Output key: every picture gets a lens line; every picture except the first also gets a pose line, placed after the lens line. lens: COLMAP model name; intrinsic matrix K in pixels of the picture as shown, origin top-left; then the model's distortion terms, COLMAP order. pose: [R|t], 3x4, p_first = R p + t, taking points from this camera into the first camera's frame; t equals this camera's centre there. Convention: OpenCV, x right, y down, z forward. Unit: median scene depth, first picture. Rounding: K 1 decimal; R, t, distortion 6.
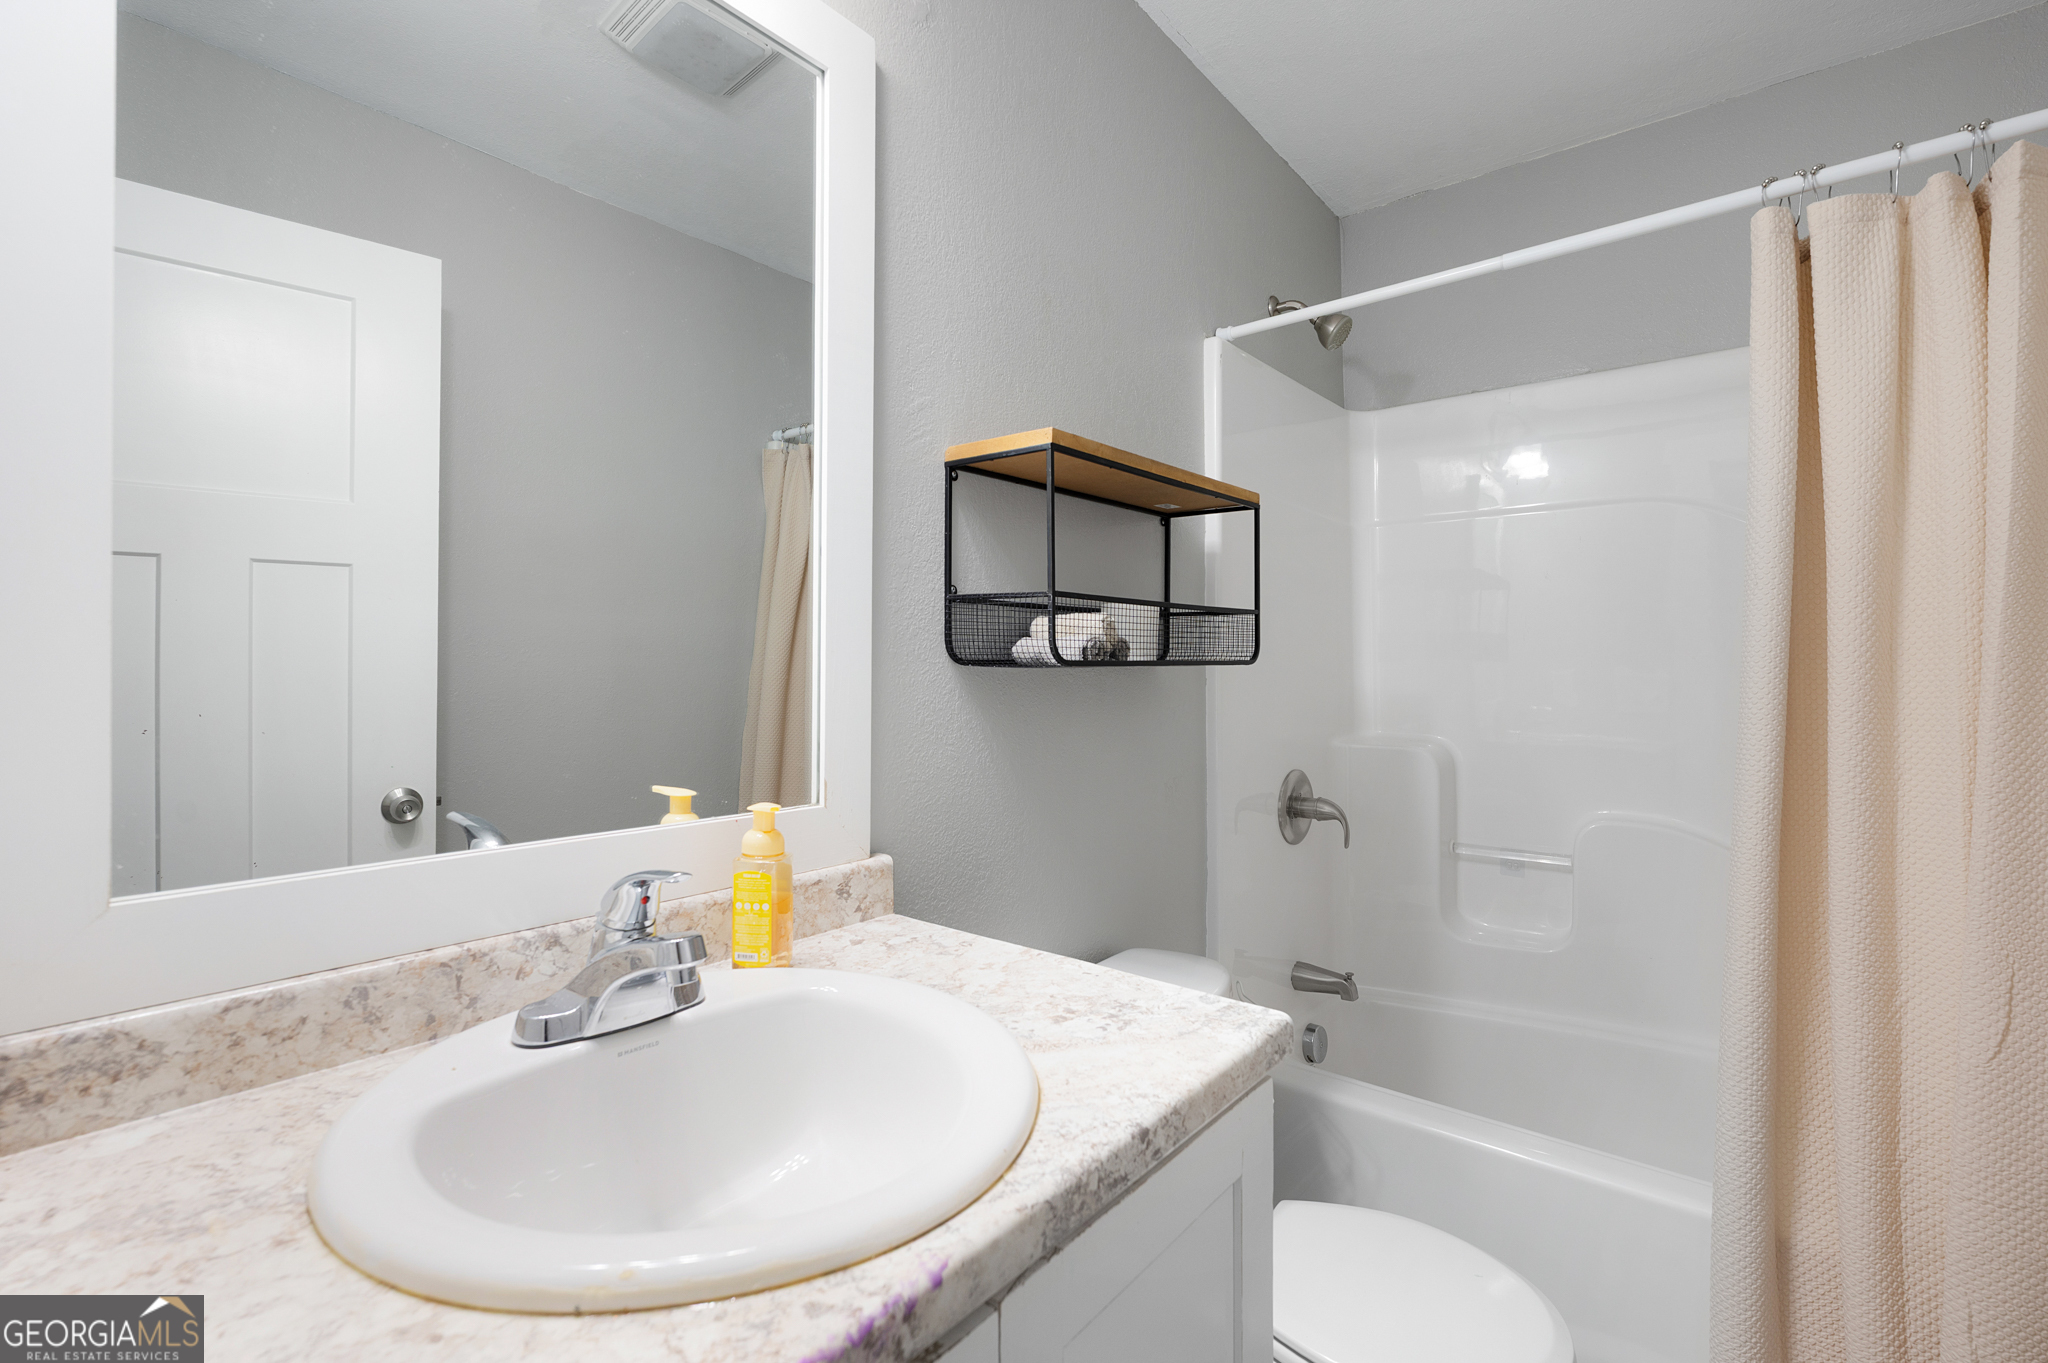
lens RADIAL K [[928.8, 0, 1016.8], [0, 928.8, 676.0], [0, 0, 1]] dist [0.002534, 0.000532]
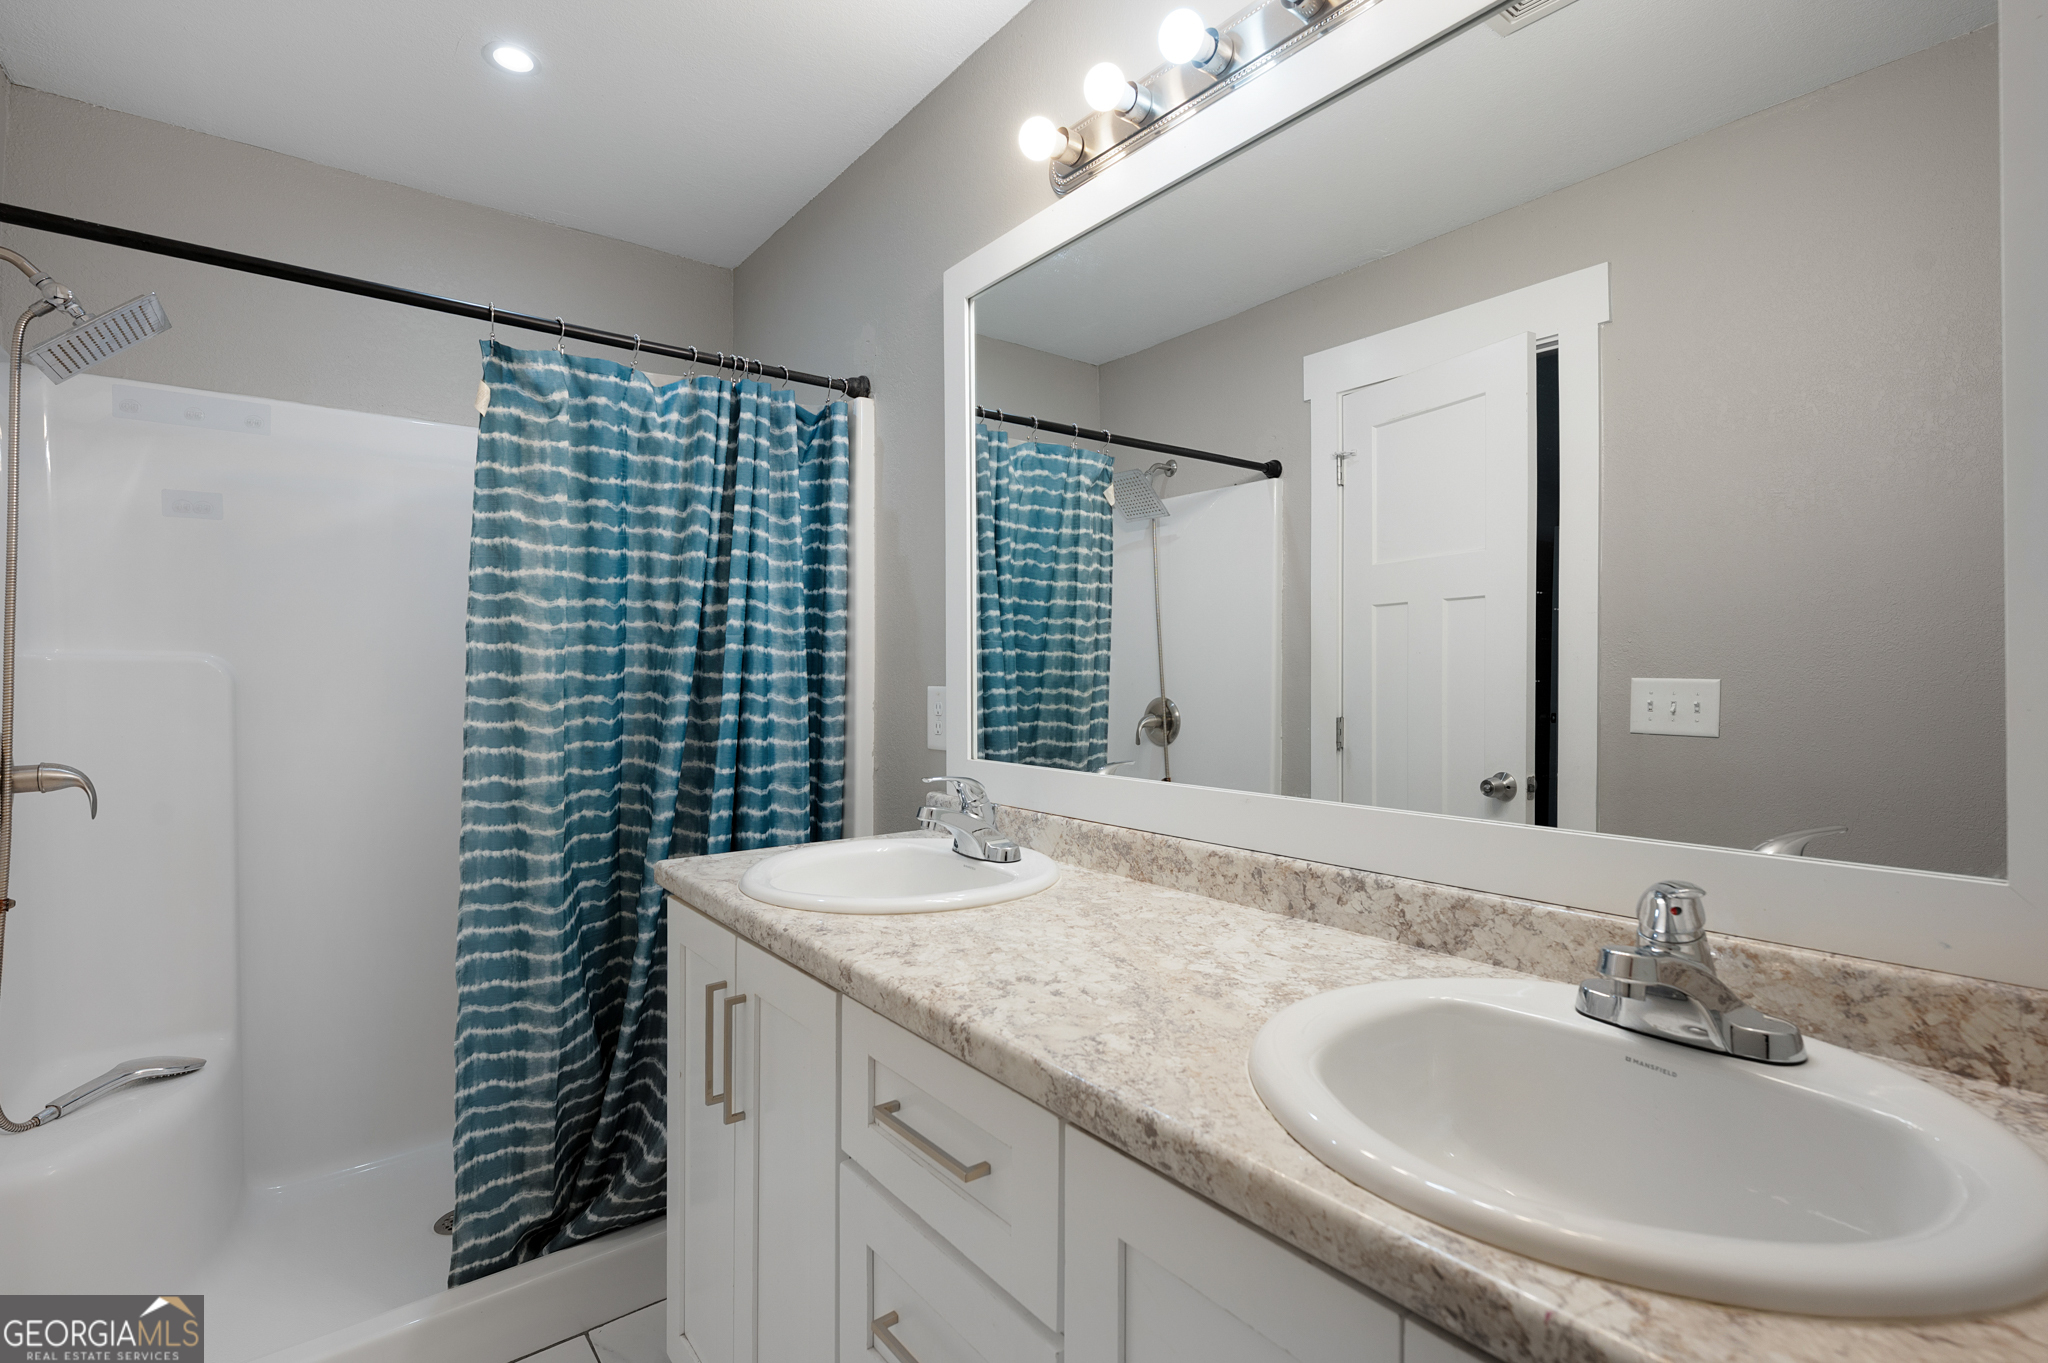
lens RADIAL K [[928.8, 0, 1017.6], [0, 928.8, 679.3], [0, 0, 1]] dist [0.002534, 0.000532]
pose [[-0.213525, -0.012207, -0.976861, 0.954660], [-0.016316, 0.999827, -0.008928, 0.022574], [0.976801, 0.014033, -0.213687, 0.897600]]
